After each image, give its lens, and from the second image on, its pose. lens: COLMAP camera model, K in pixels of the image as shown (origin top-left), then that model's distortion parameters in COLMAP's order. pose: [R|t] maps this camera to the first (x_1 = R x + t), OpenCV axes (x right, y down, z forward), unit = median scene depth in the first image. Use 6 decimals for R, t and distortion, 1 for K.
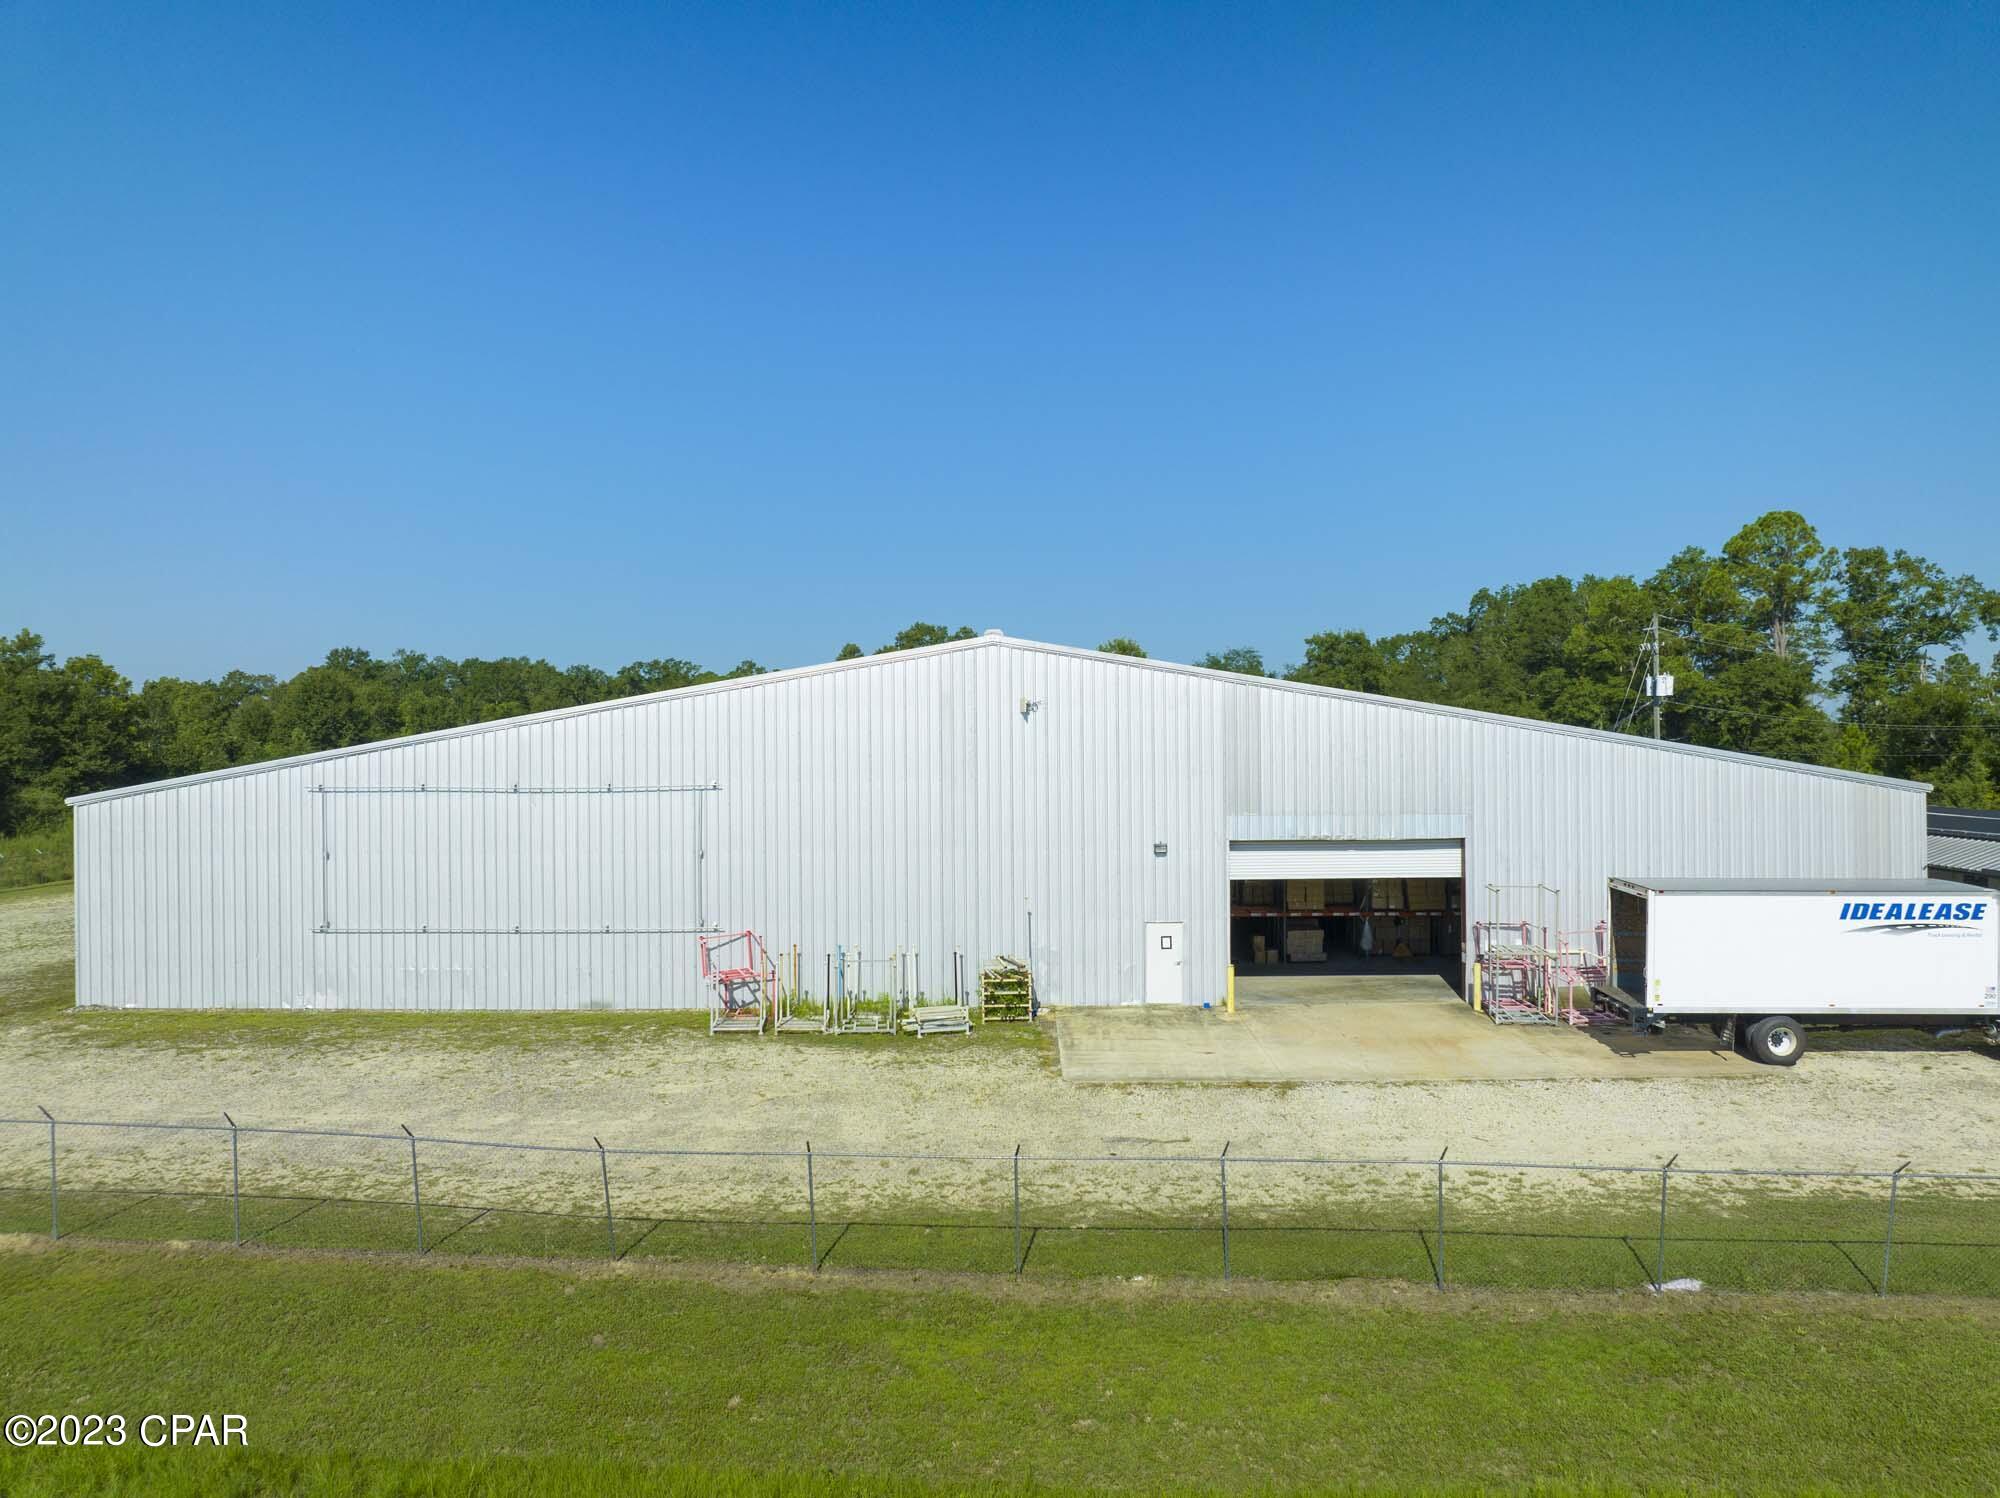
lens RADIAL K [[1415.2, 0, 1002.3], [0, 1415.2, 741.5], [0, 0, 1]] dist [-0.046006, 0.003912]
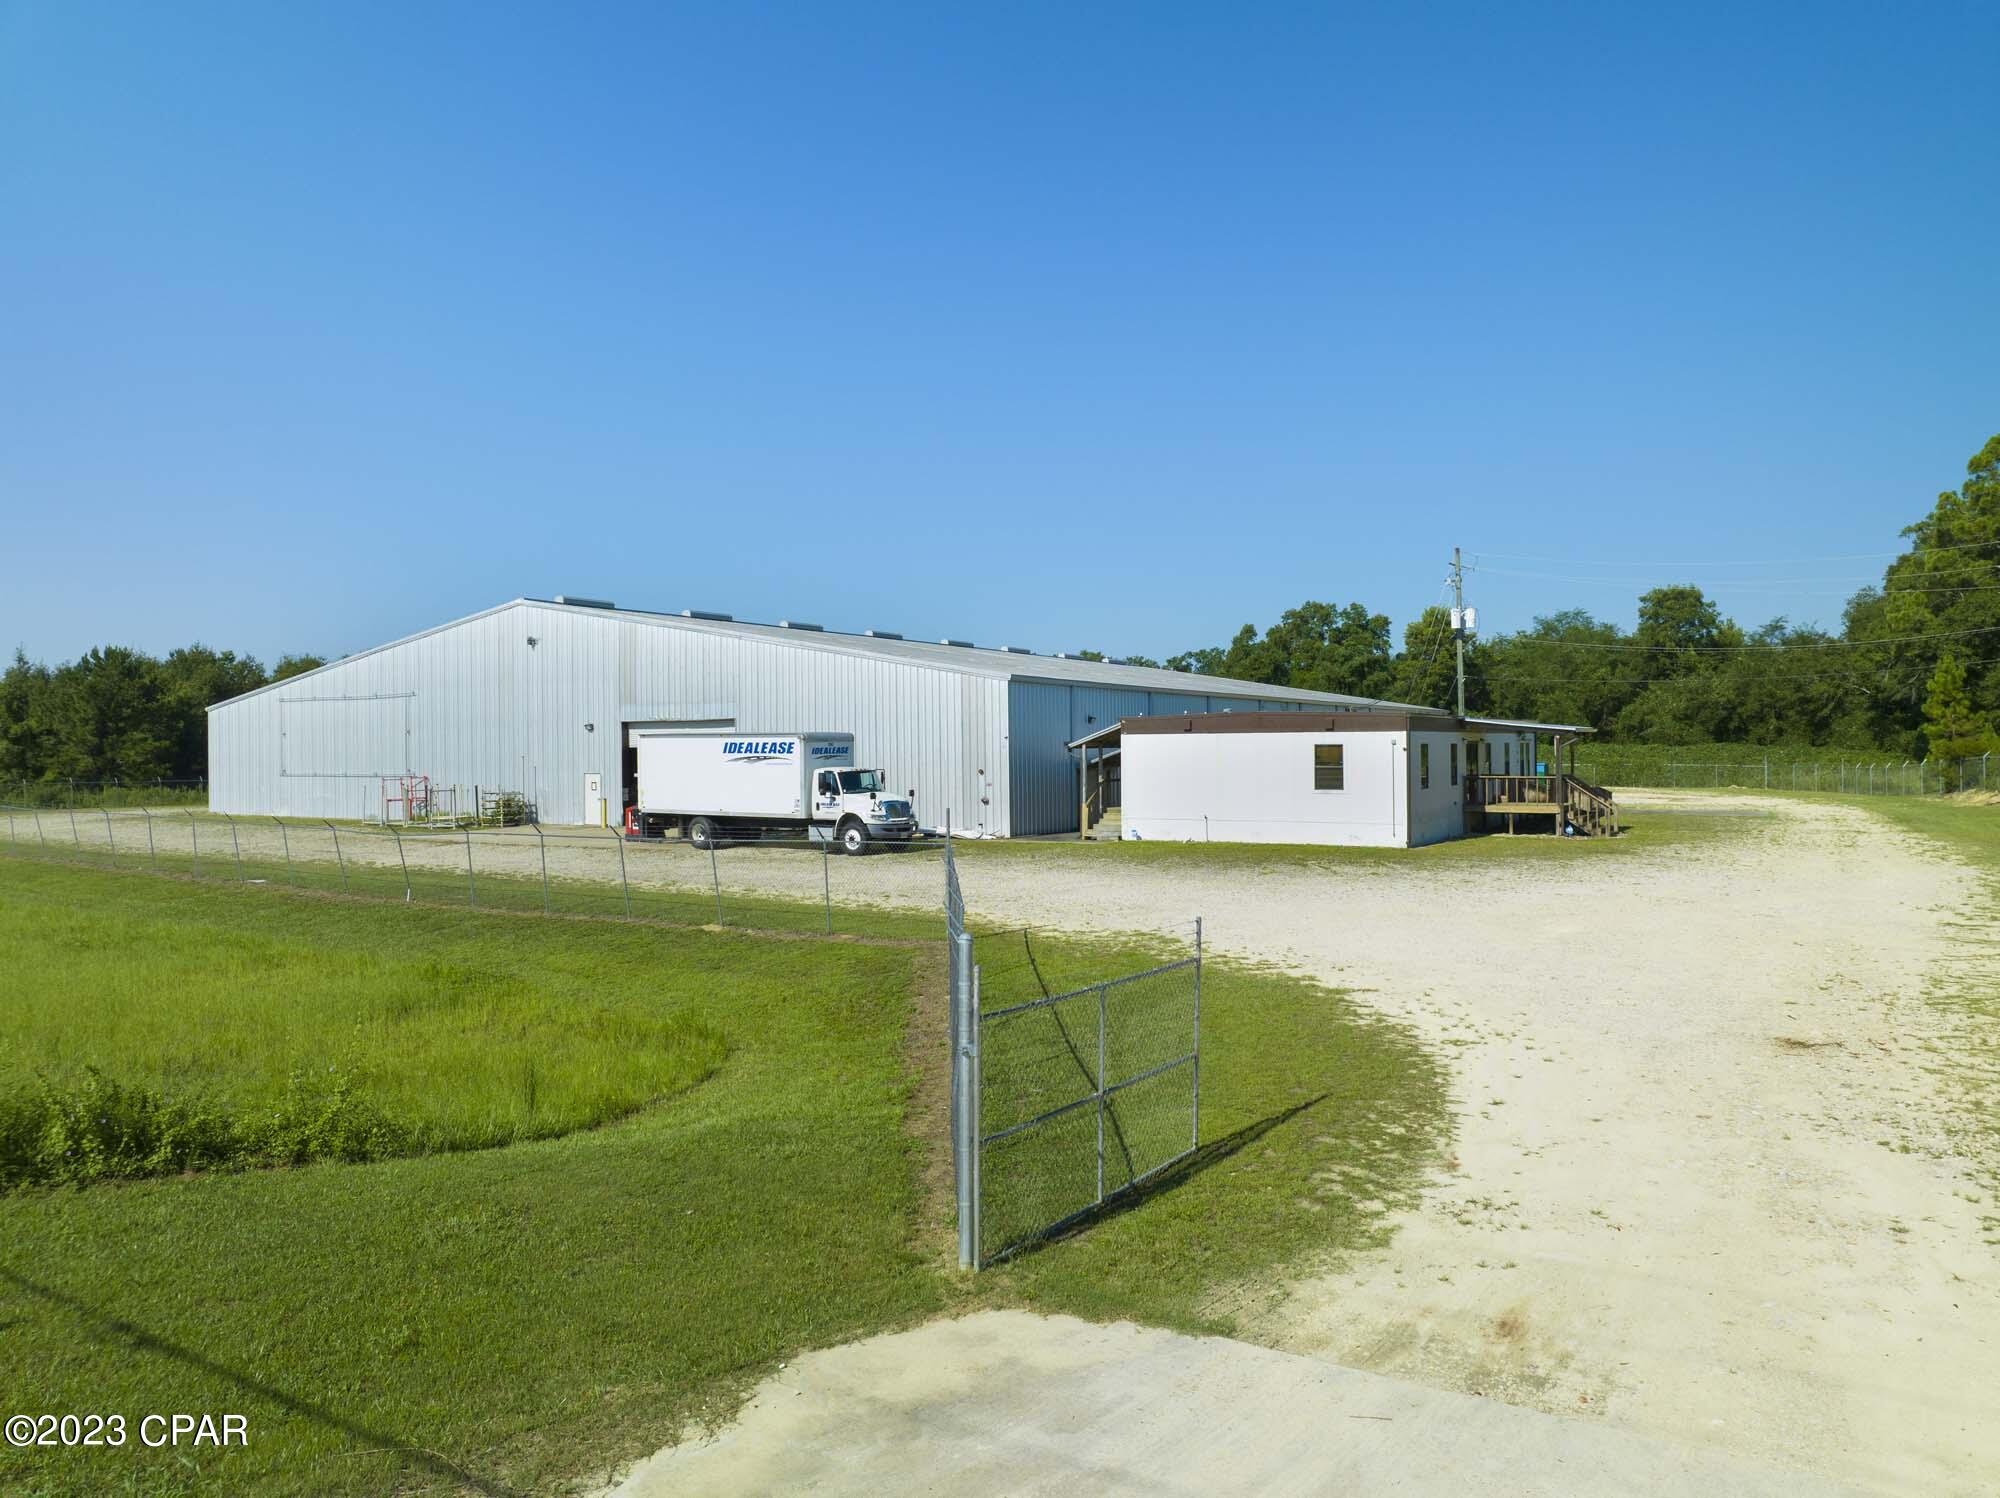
lens RADIAL K [[1415.2, 0, 998.7], [0, 1415.2, 743.7], [0, 0, 1]] dist [-0.046006, 0.003912]
pose [[0.861136, -0.001636, -0.508372, 1.421948], [0.003366, 0.999991, 0.002484, 0.099349], [0.508363, -0.003850, 0.861134, -0.150106]]
